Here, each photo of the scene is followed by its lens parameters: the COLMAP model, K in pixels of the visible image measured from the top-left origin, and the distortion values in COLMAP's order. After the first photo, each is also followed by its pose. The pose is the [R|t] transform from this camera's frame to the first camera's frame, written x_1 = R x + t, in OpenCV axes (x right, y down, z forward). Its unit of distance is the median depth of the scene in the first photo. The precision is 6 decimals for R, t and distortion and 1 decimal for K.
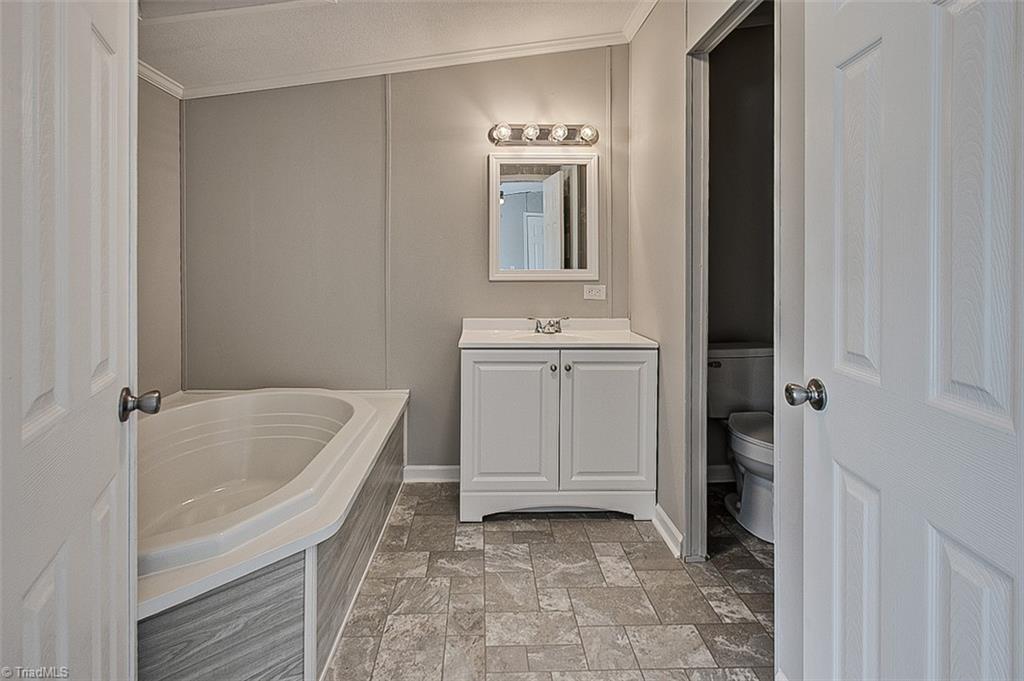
lens RADIAL K [[487.5, 0, 490.0], [0, 487.5, 264.4], [0, 0, 1]] dist [-0.004338, 0.000910]
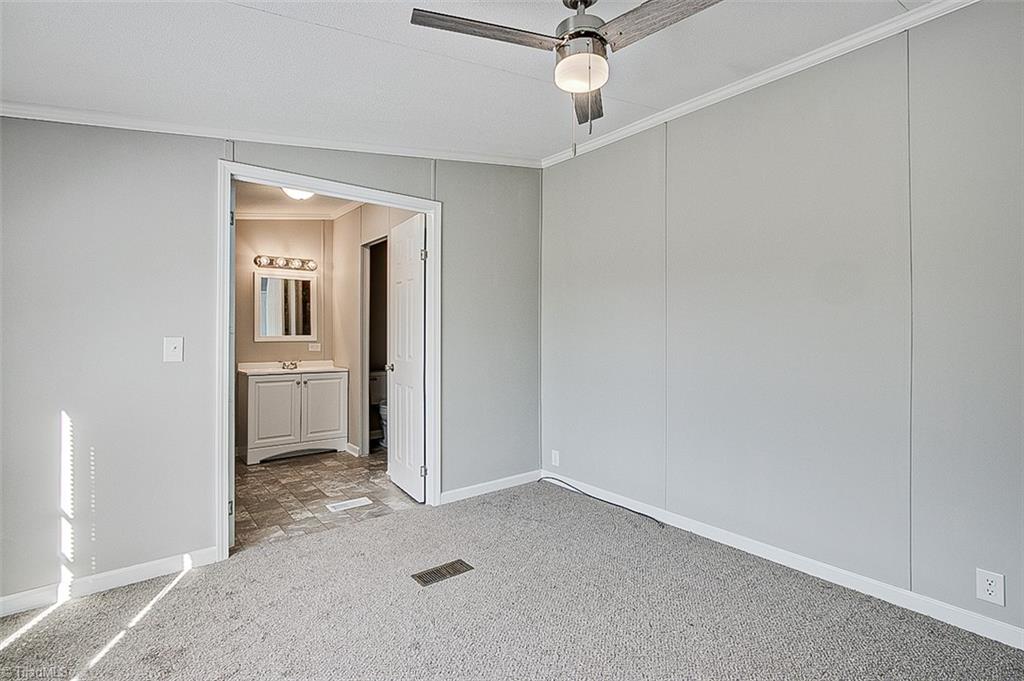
lens RADIAL K [[487.5, 0, 502.4], [0, 487.5, 334.0], [0, 0, 1]] dist [-0.004338, 0.000910]
pose [[0.788071, 0.004748, 0.615566, -0.393109], [-0.009024, 0.999952, 0.003840, -0.009645], [-0.615518, -0.008581, 0.788076, -0.994360]]
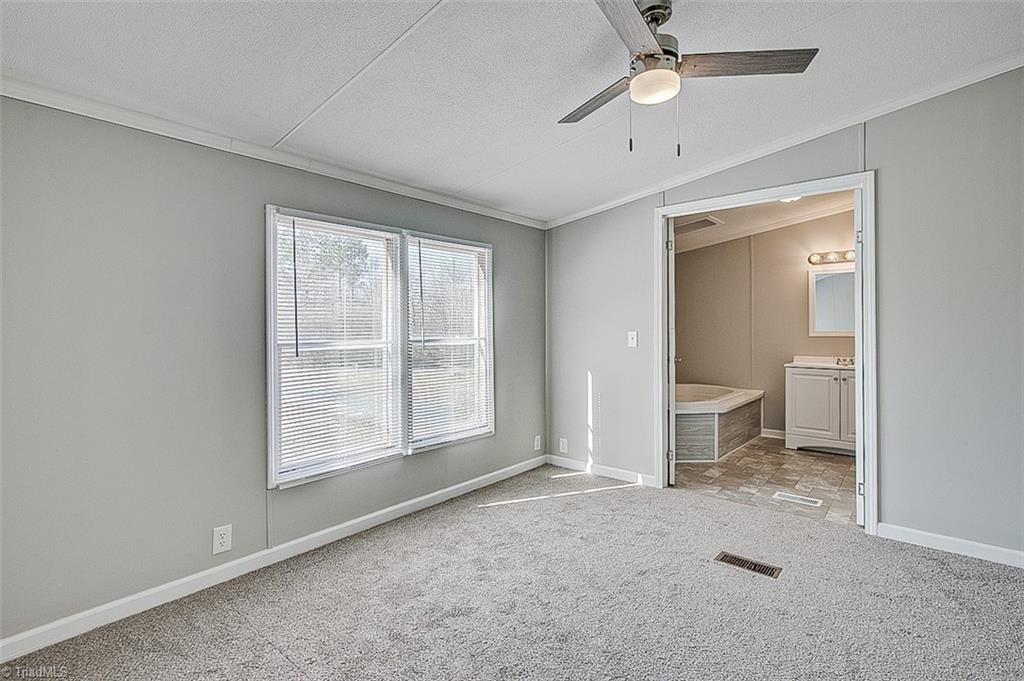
lens RADIAL K [[487.5, 0, 513.4], [0, 487.5, 324.0], [0, 0, 1]] dist [-0.004338, 0.000910]
pose [[0.748268, -0.003270, -0.663388, 0.401821], [0.002695, 0.999995, -0.001890, -0.014425], [0.663391, -0.000374, 0.748273, -1.205694]]
